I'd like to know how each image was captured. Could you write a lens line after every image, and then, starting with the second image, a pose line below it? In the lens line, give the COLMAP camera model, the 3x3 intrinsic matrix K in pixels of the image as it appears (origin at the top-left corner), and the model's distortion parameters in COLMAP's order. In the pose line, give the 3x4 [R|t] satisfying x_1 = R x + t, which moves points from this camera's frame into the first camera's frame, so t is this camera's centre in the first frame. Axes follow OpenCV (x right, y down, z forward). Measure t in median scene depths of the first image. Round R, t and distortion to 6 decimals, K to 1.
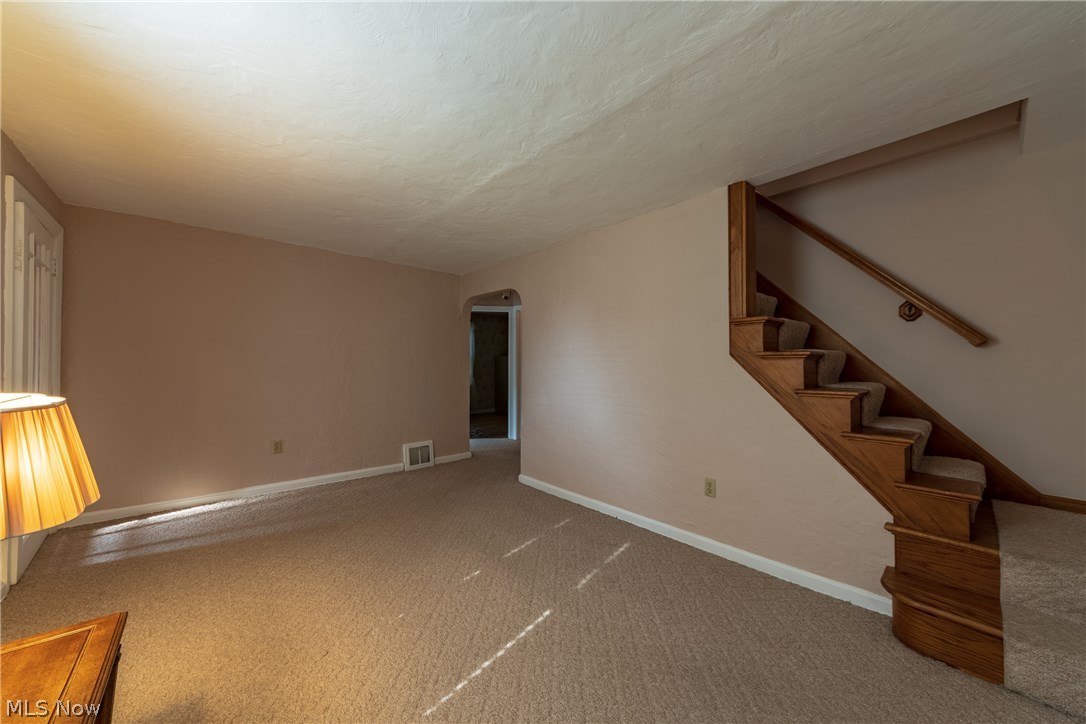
lens RADIAL K [[390.3, 0, 536.9], [0, 390.3, 358.1], [0, 0, 1]] dist [0.000783, 0.000438]
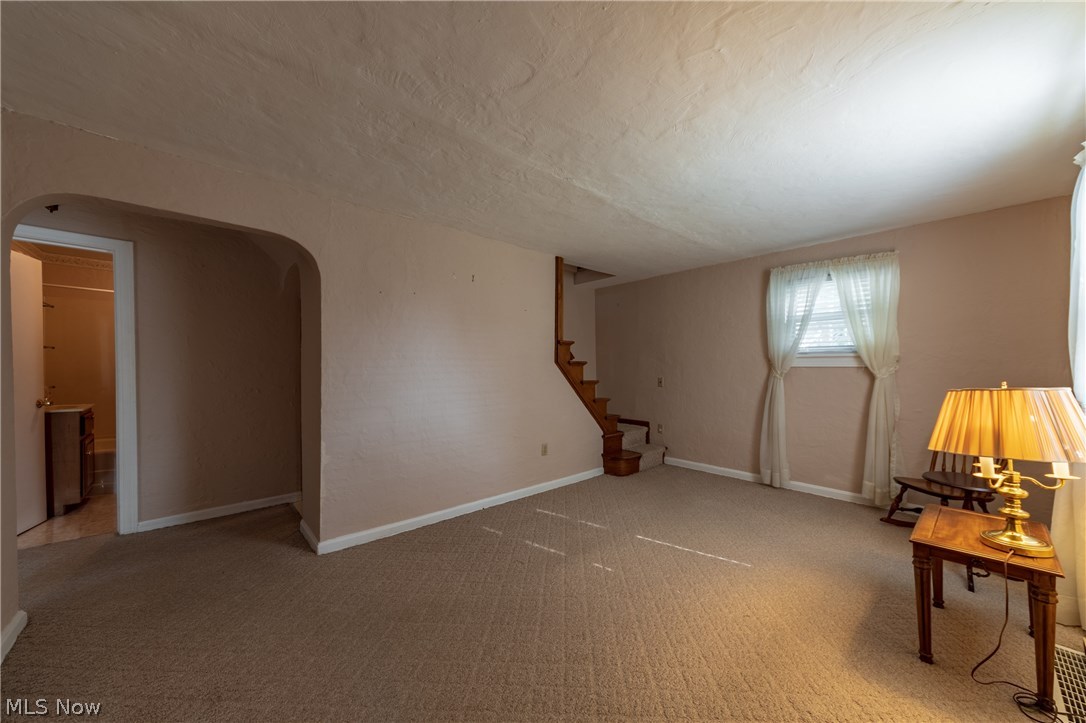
lens RADIAL K [[390.3, 0, 543.8], [0, 390.3, 374.1], [0, 0, 1]] dist [0.000783, 0.000438]
pose [[-0.012080, -0.019925, 0.999728, -0.904607], [-0.017758, 0.999648, 0.019709, 0.008403], [-0.999769, -0.017515, -0.012429, 0.873895]]
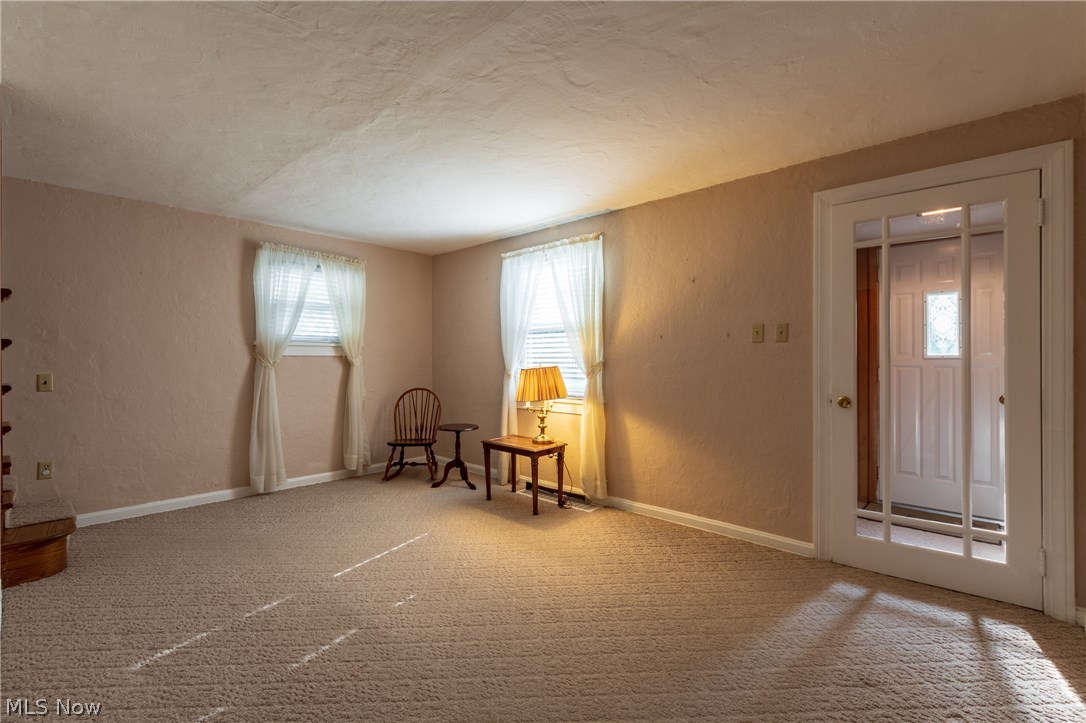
lens RADIAL K [[480.3, 0, 539.3], [0, 480.3, 356.2], [0, 0, 1]] dist [0.002401, 0.000401]
pose [[-0.994244, -0.003205, -0.107089, -0.265981], [-0.000982, 0.999783, -0.020805, 0.026615], [0.107132, -0.020580, -0.994032, 1.547441]]
